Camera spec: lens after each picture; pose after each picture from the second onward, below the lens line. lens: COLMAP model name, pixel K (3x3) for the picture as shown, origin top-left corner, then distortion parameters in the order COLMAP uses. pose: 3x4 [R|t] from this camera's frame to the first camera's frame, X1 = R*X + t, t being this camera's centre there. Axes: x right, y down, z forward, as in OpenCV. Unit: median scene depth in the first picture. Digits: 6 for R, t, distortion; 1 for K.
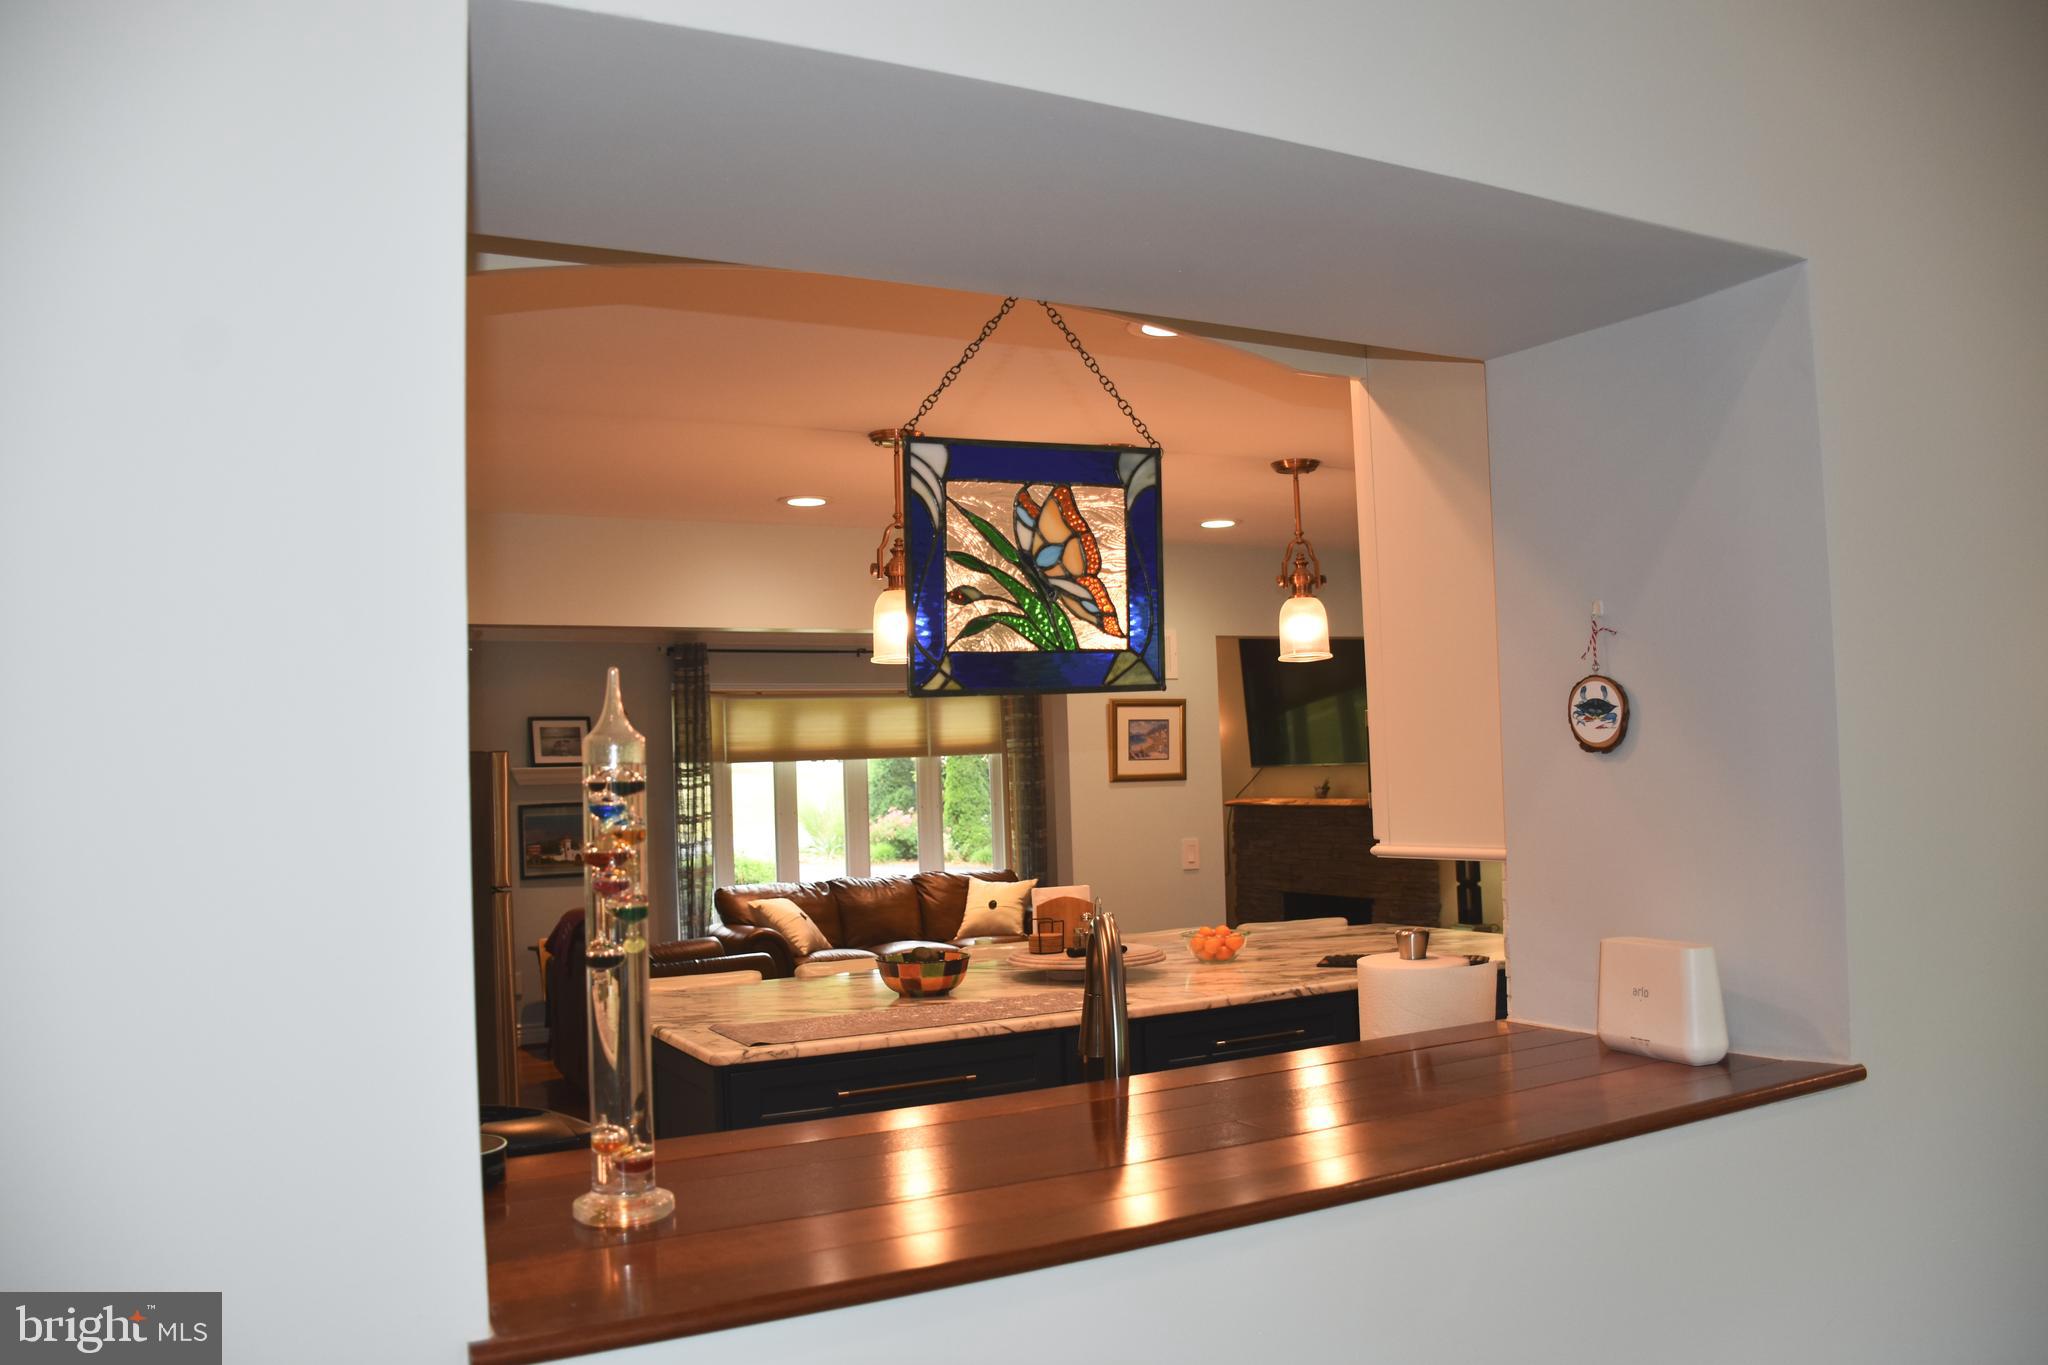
lens RADIAL K [[1588.8, 0, 1014.7], [0, 1588.8, 695.7], [0, 0, 1]] dist [-0.107293, 0.000521]
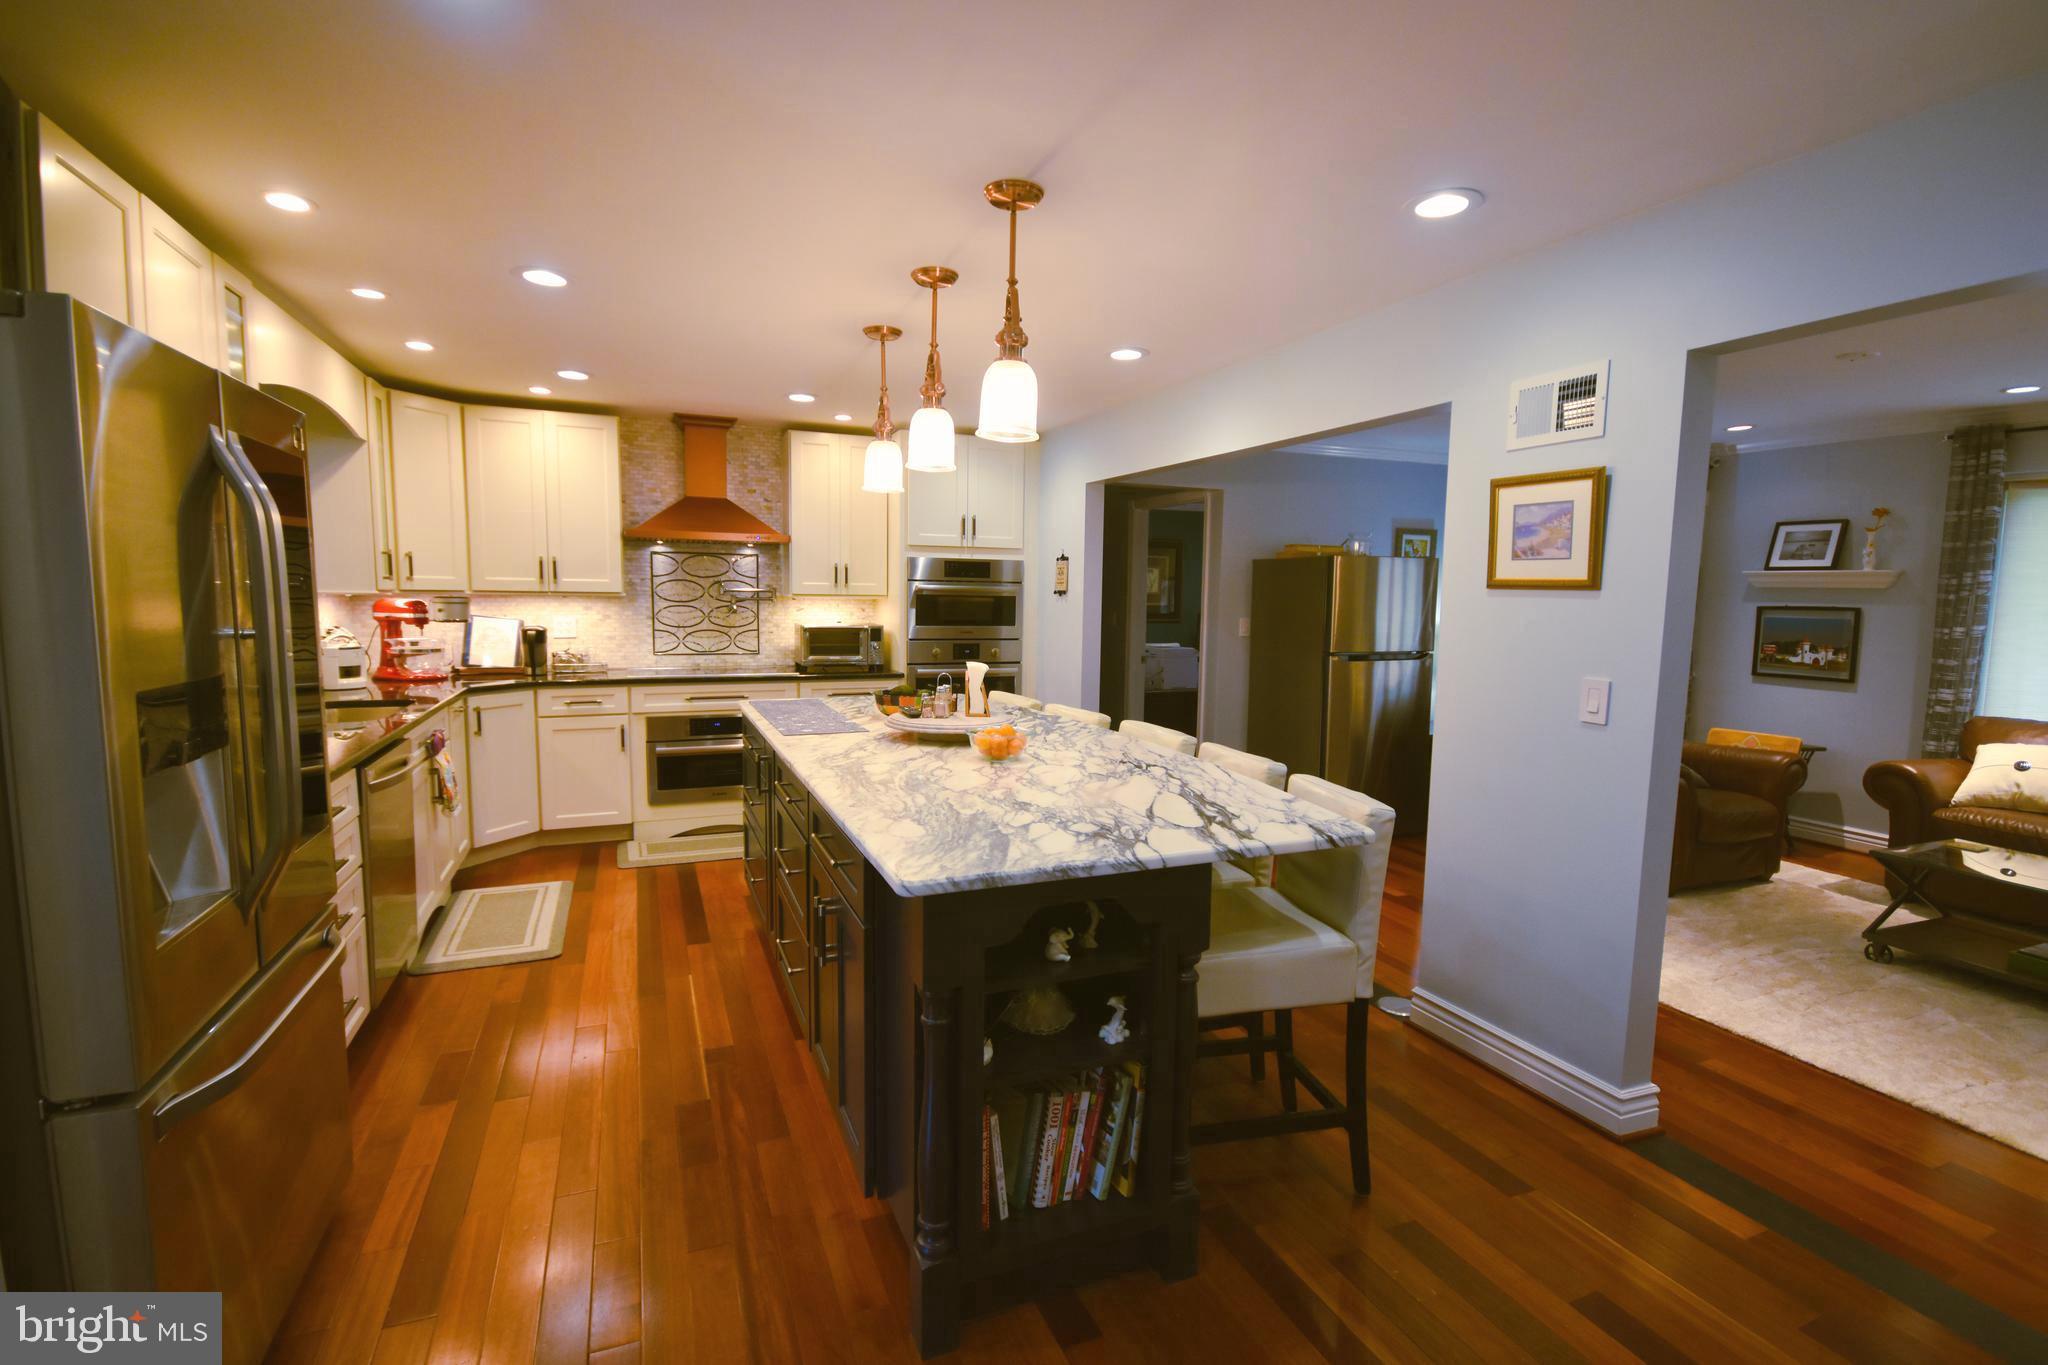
lens RADIAL K [[932.1, 0, 1016.0], [0, 932.1, 684.9], [0, 0, 1]] dist [-0.004867, -0.000503]
pose [[-0.104562, 0.130033, -0.985981, 0.356436], [0.036055, 0.991259, 0.126905, 0.023177], [0.993865, -0.022280, -0.108336, 0.540341]]
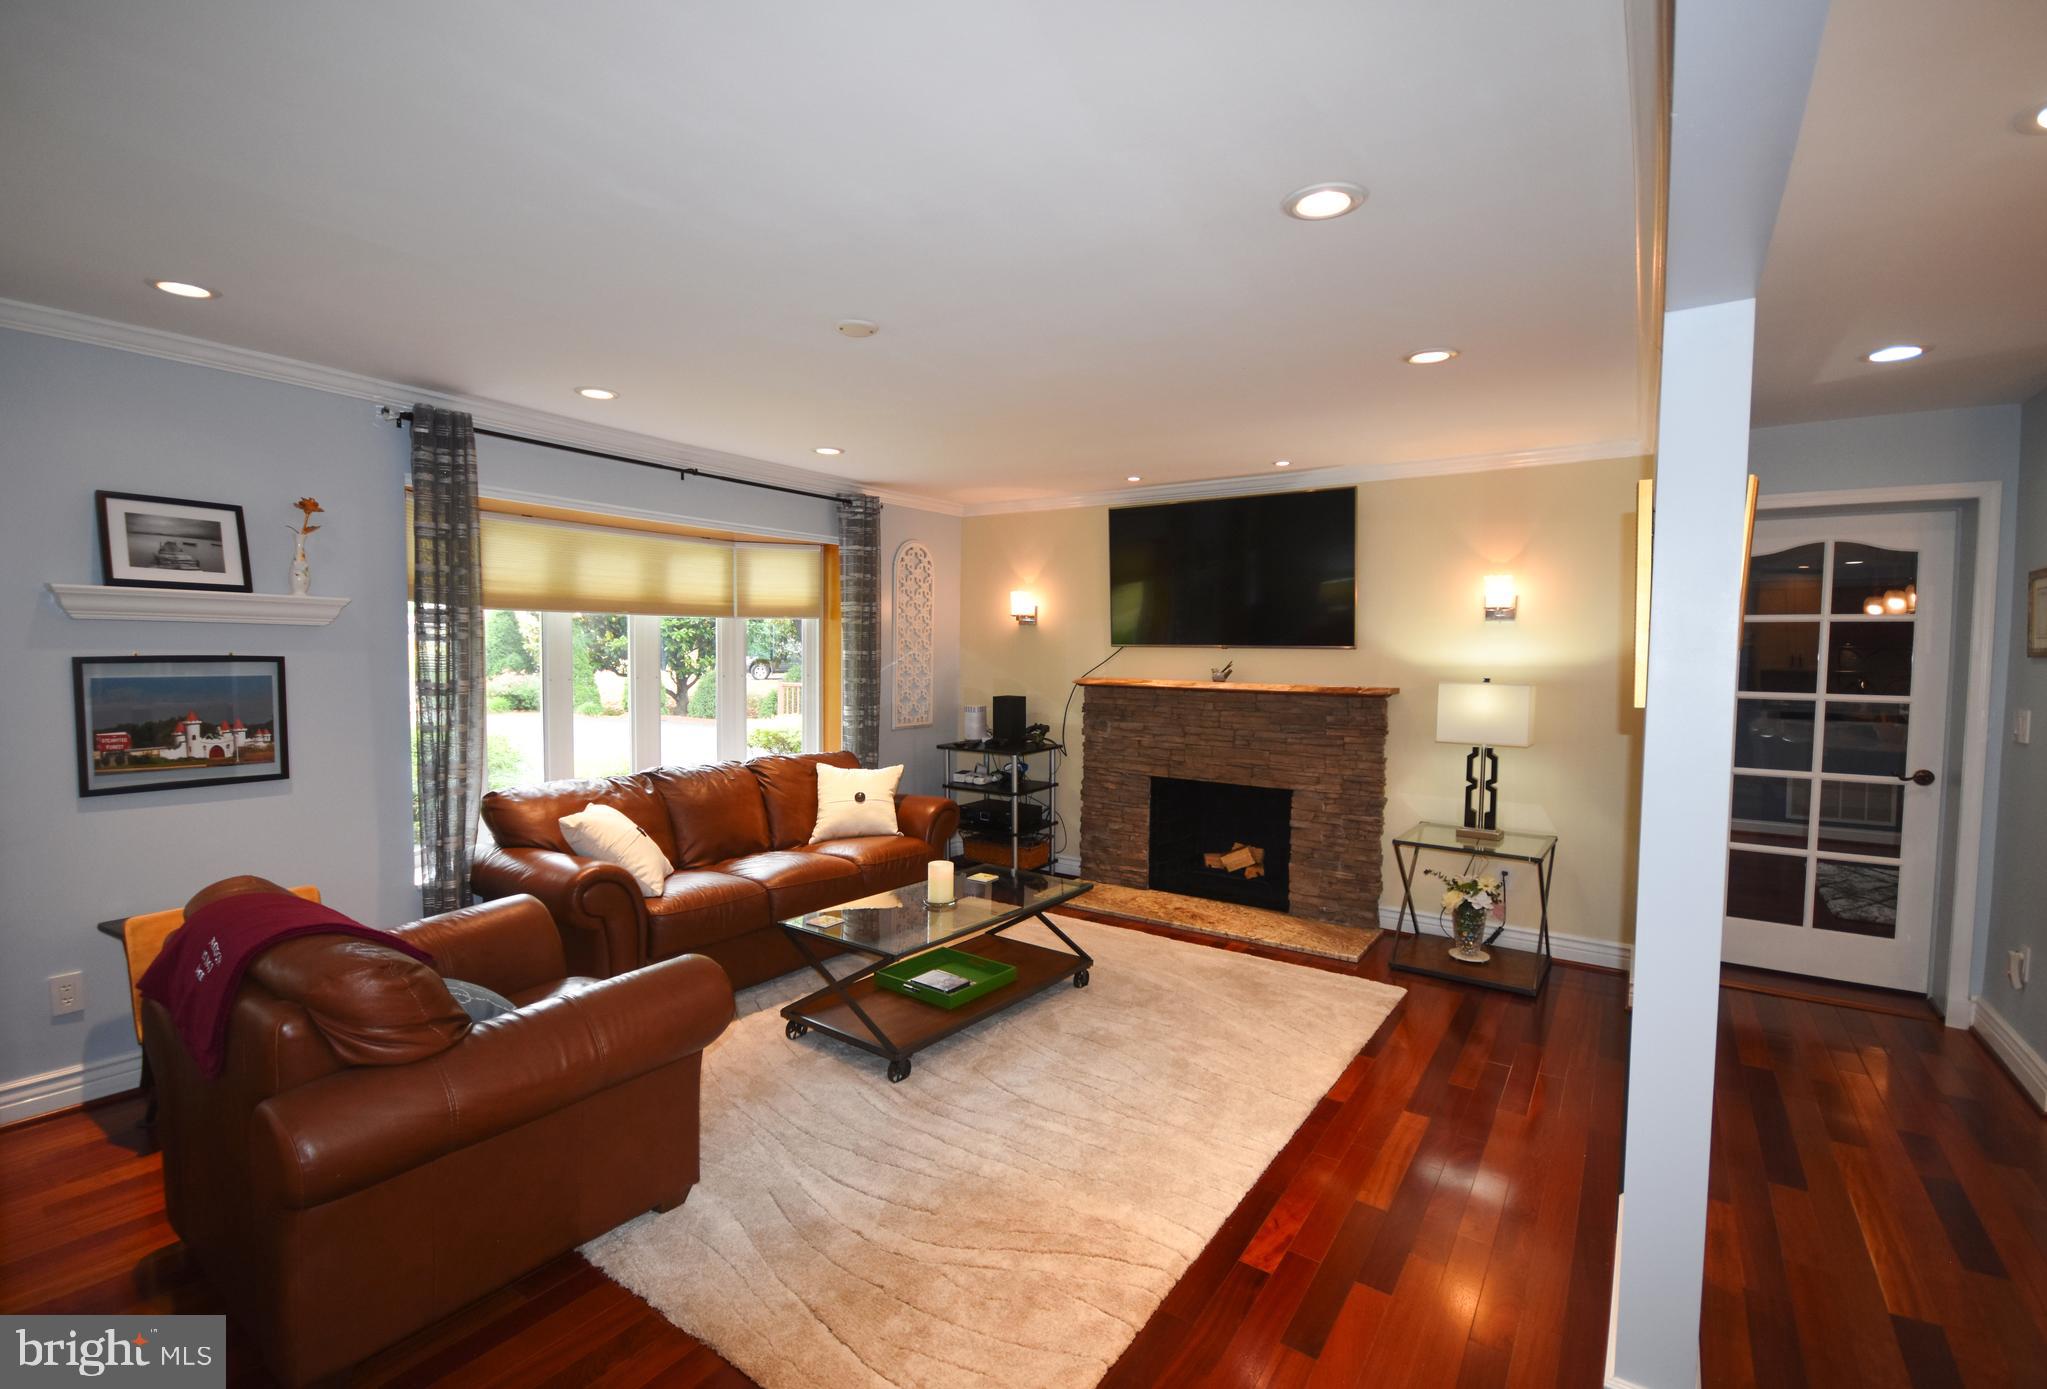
lens RADIAL K [[922.0, 0, 1010.0], [0, 922.0, 699.7], [0, 0, 1]] dist [0.001196, 0.000676]
pose [[0.893013, 0.017926, 0.449674, -0.167164], [-0.060363, 0.994948, 0.080213, 0.038741], [-0.445965, -0.098775, 0.889584, 0.560610]]
